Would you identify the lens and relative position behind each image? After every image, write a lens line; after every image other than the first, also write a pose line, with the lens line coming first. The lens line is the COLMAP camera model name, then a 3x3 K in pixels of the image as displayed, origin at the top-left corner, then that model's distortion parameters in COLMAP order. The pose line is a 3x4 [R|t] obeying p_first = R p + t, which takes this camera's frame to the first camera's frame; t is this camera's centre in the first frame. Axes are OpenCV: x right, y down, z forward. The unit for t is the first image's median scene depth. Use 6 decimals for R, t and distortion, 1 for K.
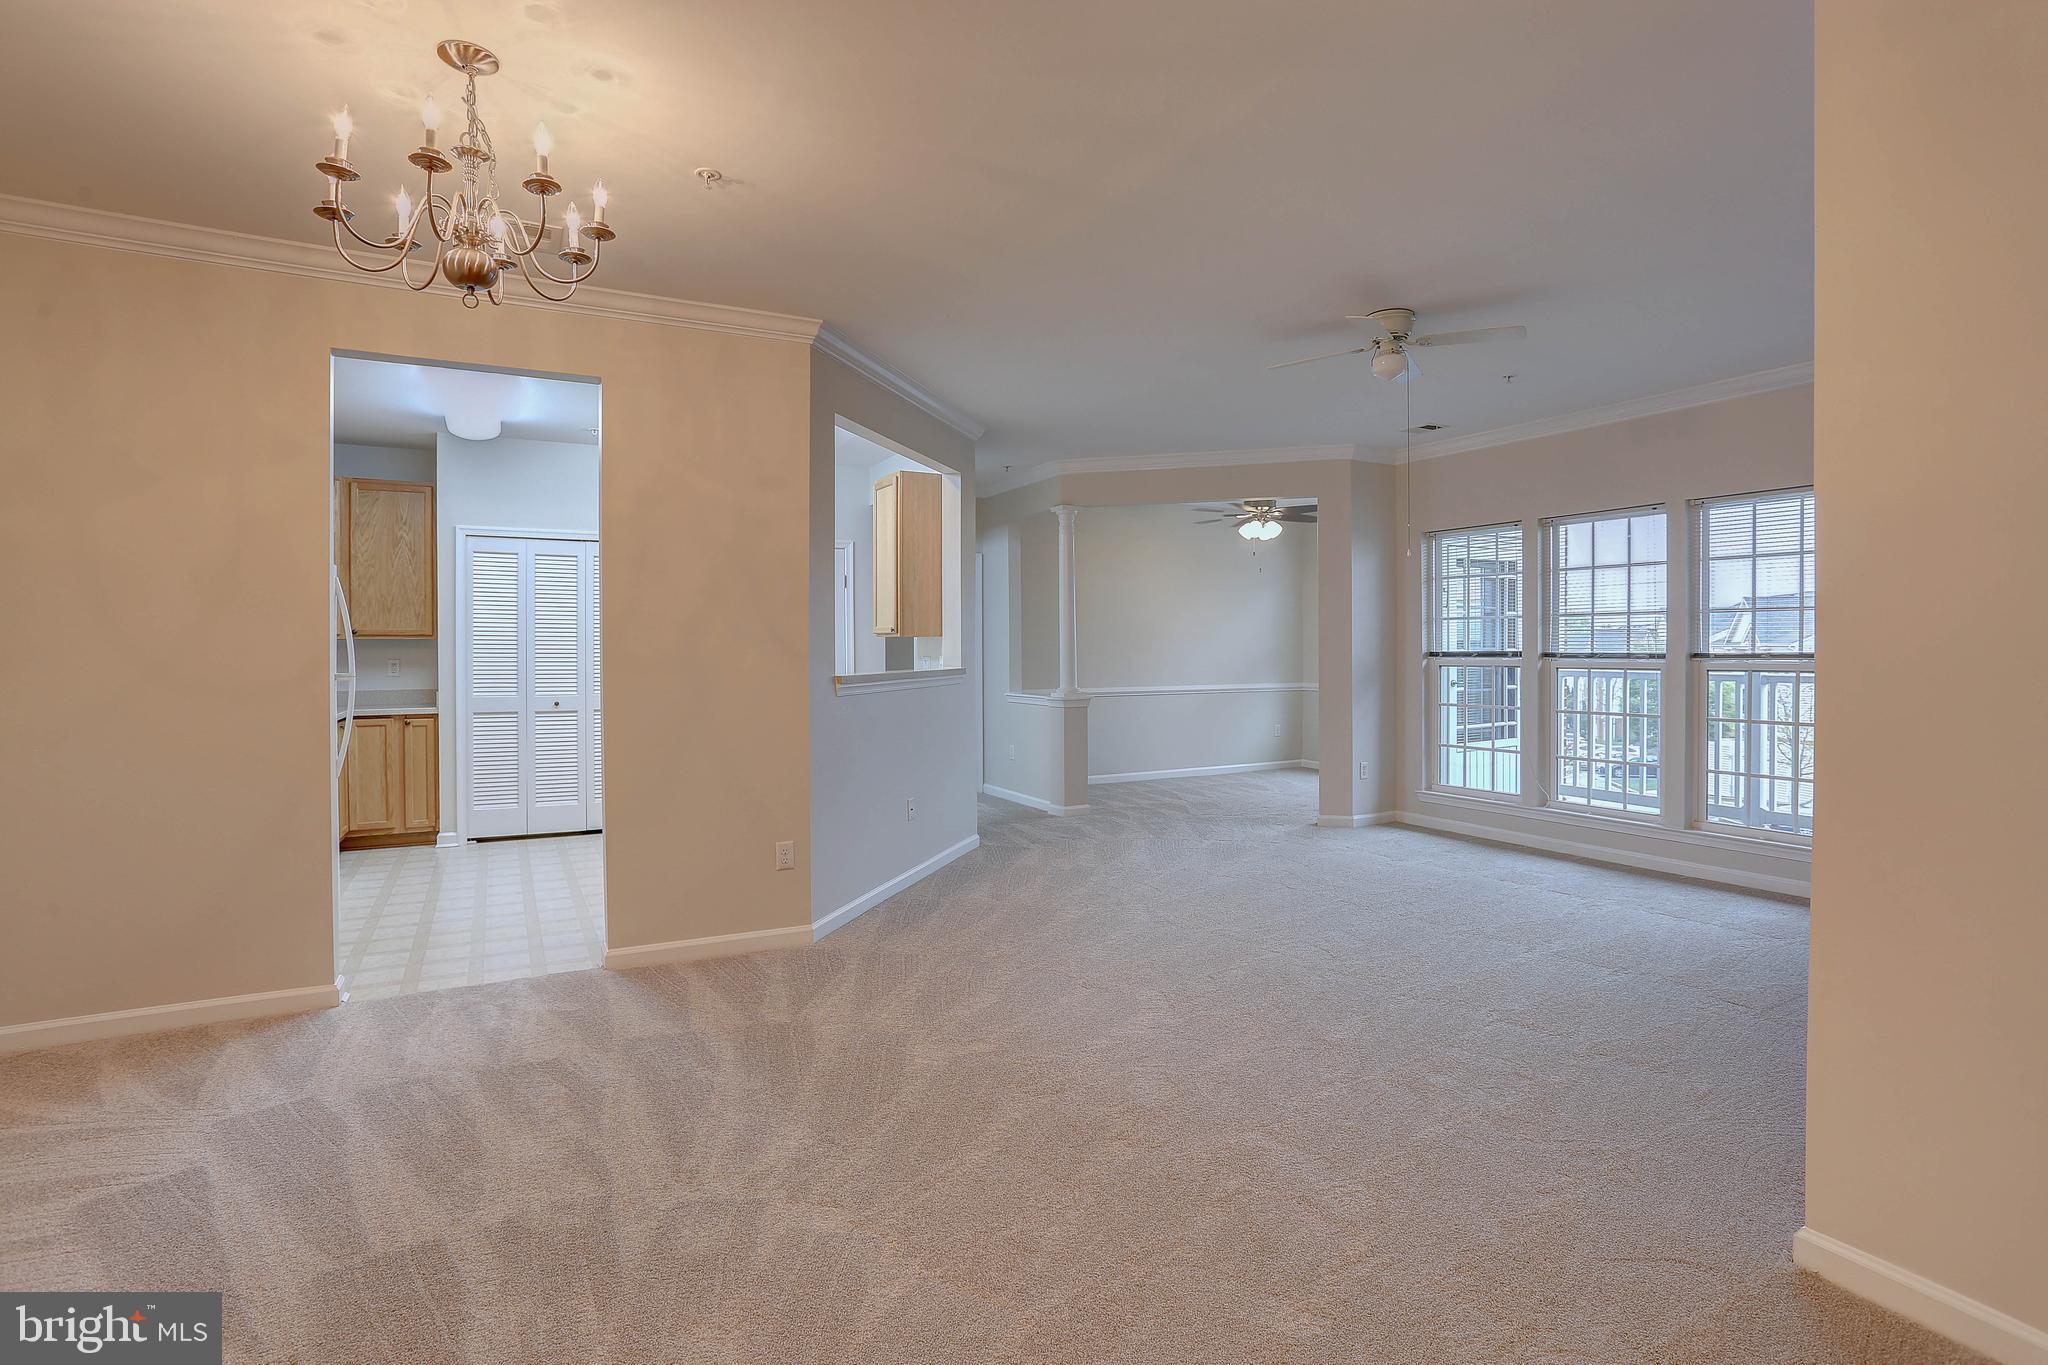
lens RADIAL K [[1002.3, 0, 1018.2], [0, 1002.3, 658.2], [0, 0, 1]] dist [-0.065318, 0.034759]
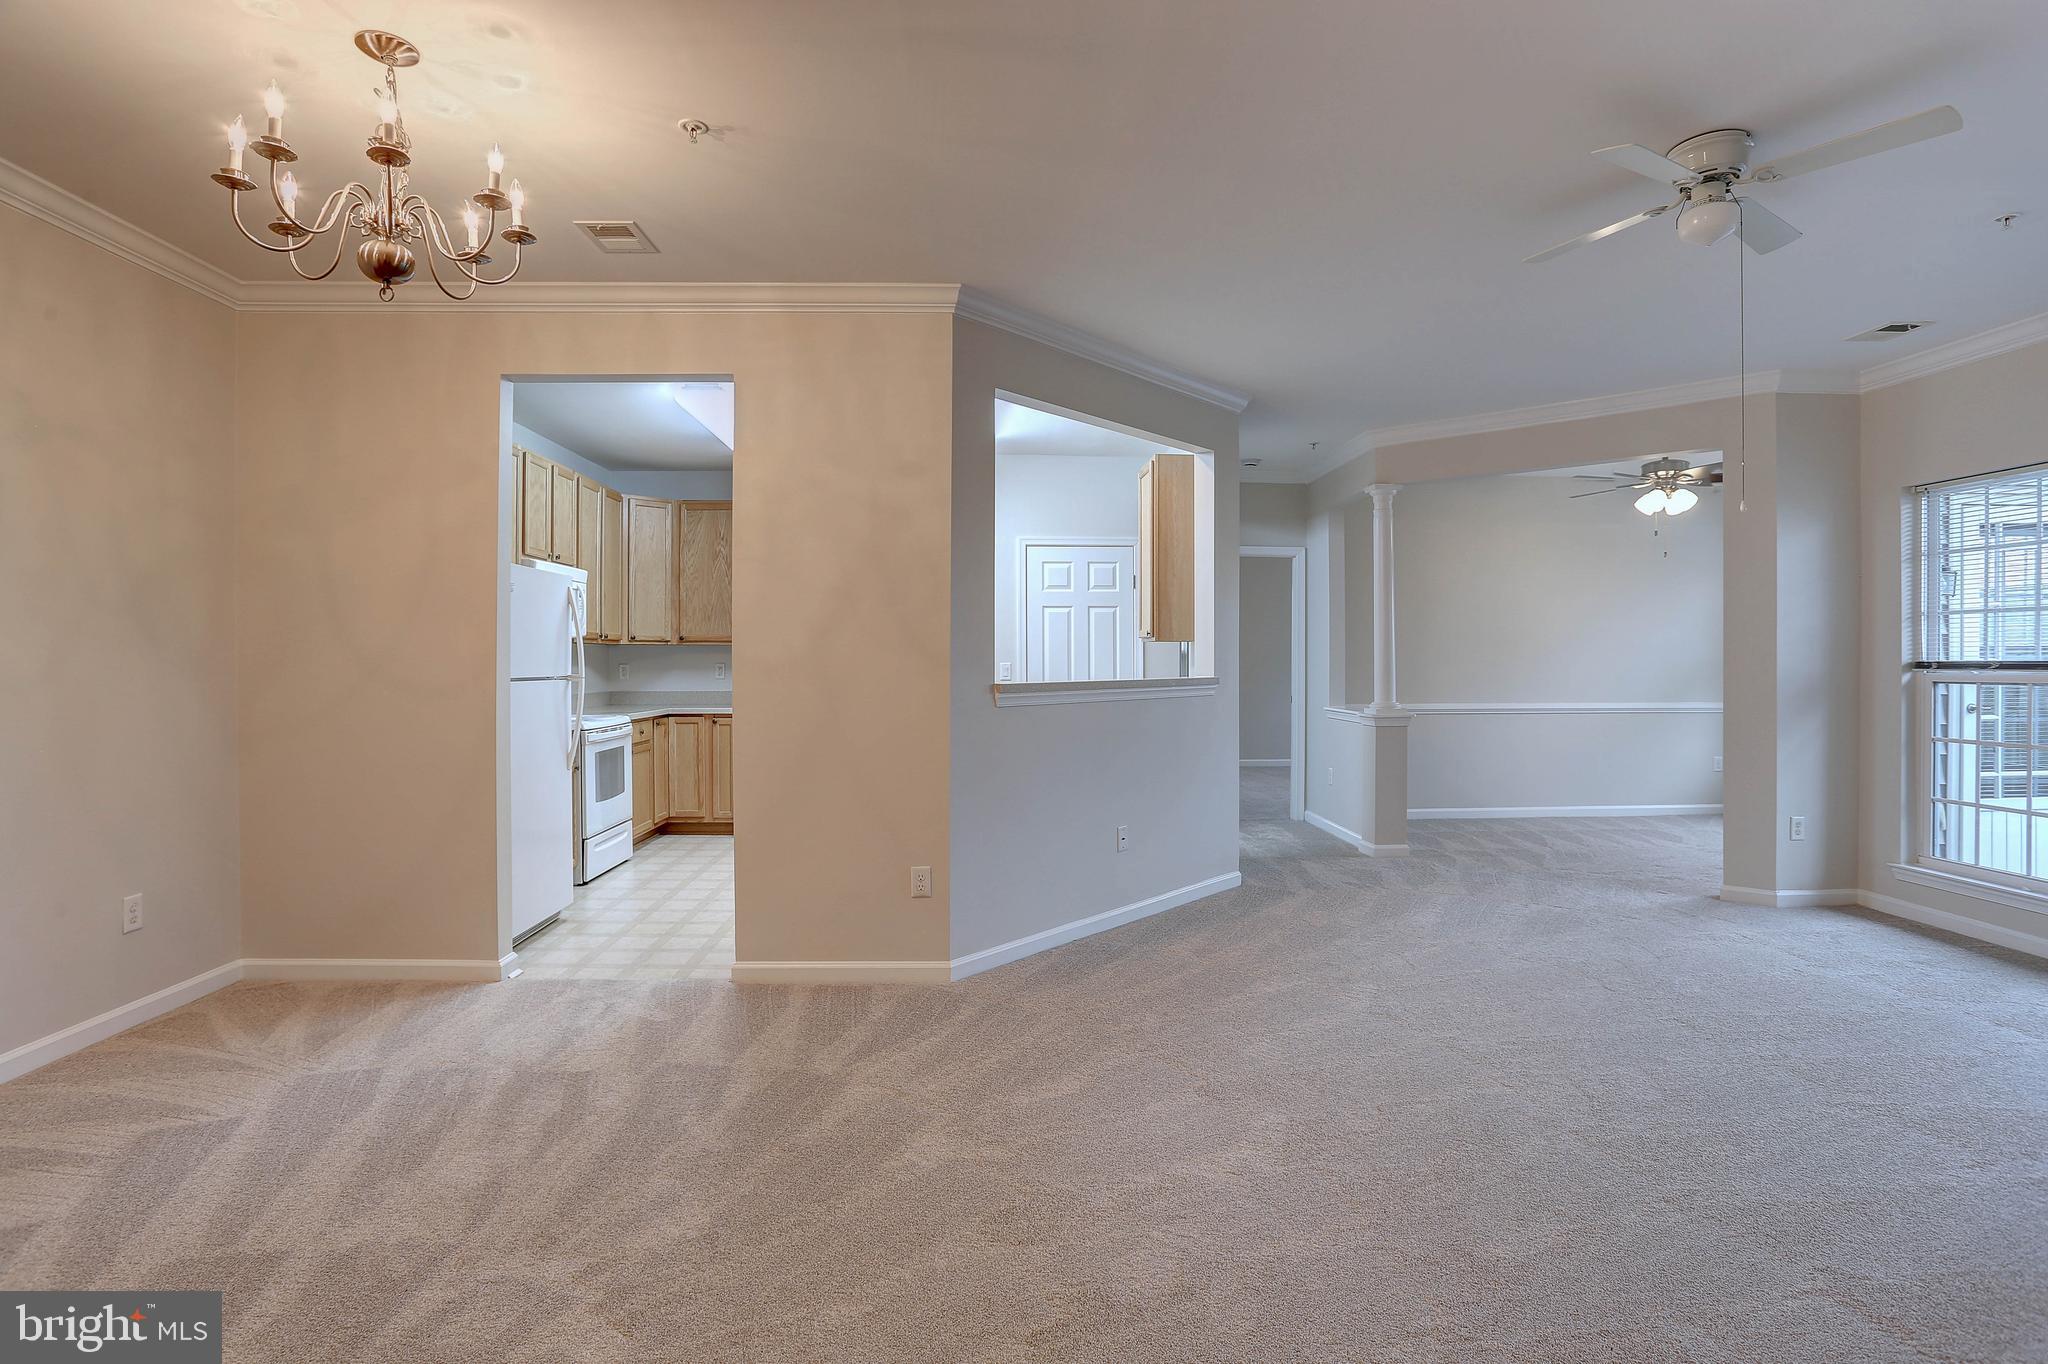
lens RADIAL K [[1004.9, 0, 1018.3], [0, 1004.9, 665.5], [0, 0, 1]] dist [-0.079445, 0.036109]
pose [[0.901100, 0.007130, -0.433553, 0.160674], [-0.007630, 0.999971, 0.000586, 0.000434], [0.433544, 0.002780, 0.901128, 0.148477]]
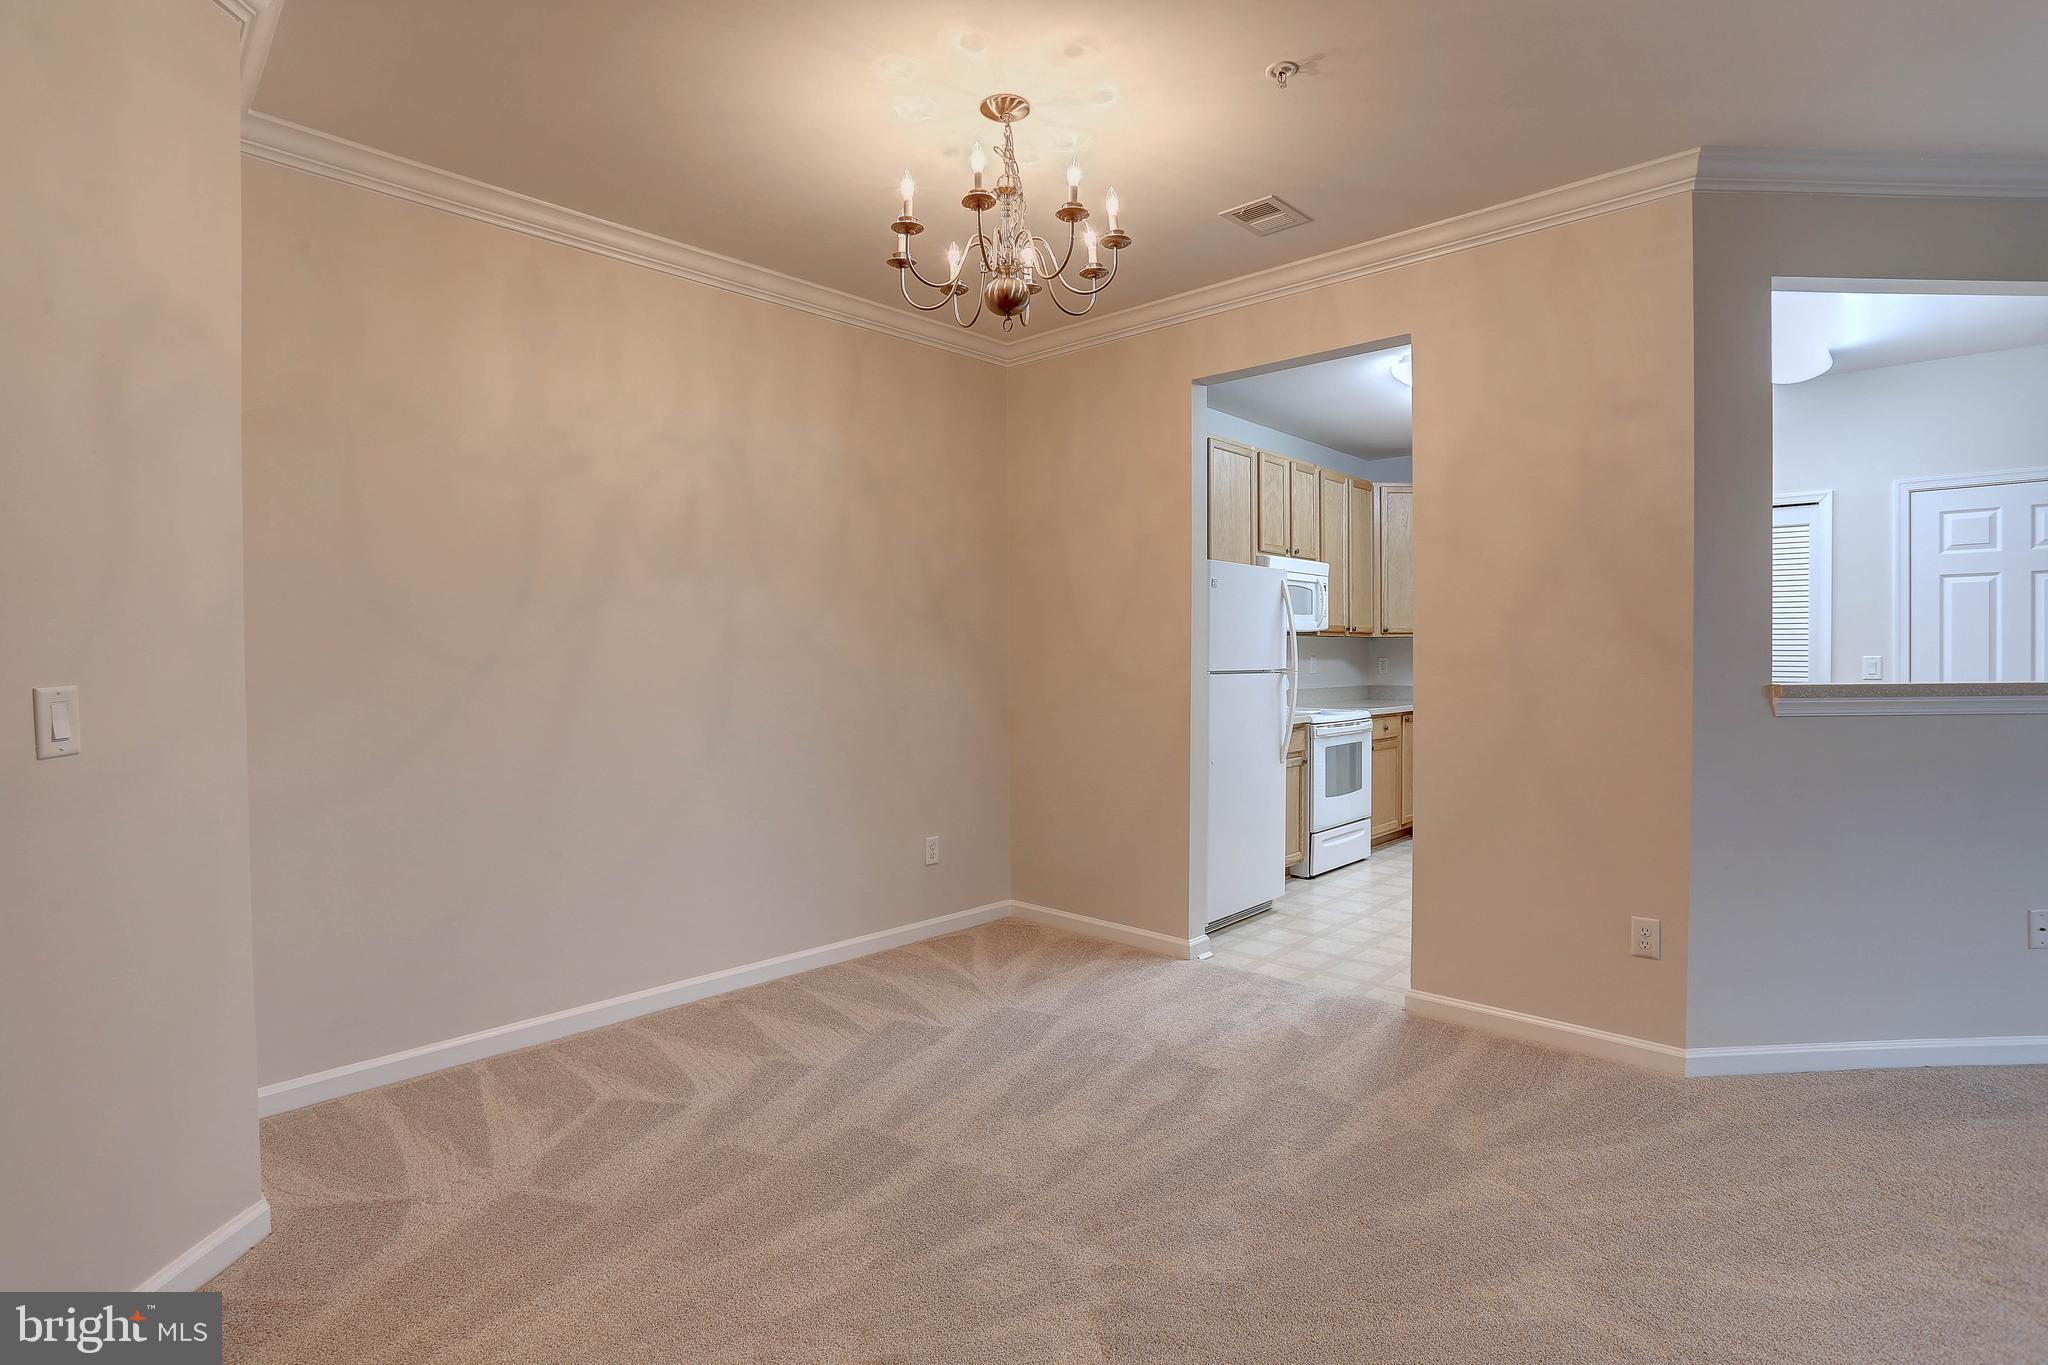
lens RADIAL K [[1004.9, 0, 1018.3], [0, 1004.9, 666.0], [0, 0, 1]] dist [-0.079445, 0.036109]
pose [[0.315969, 0.014113, -0.948665, 0.185879], [-0.005252, 0.999900, 0.013126, -0.000094], [0.948755, 0.000835, 0.316011, 0.245611]]
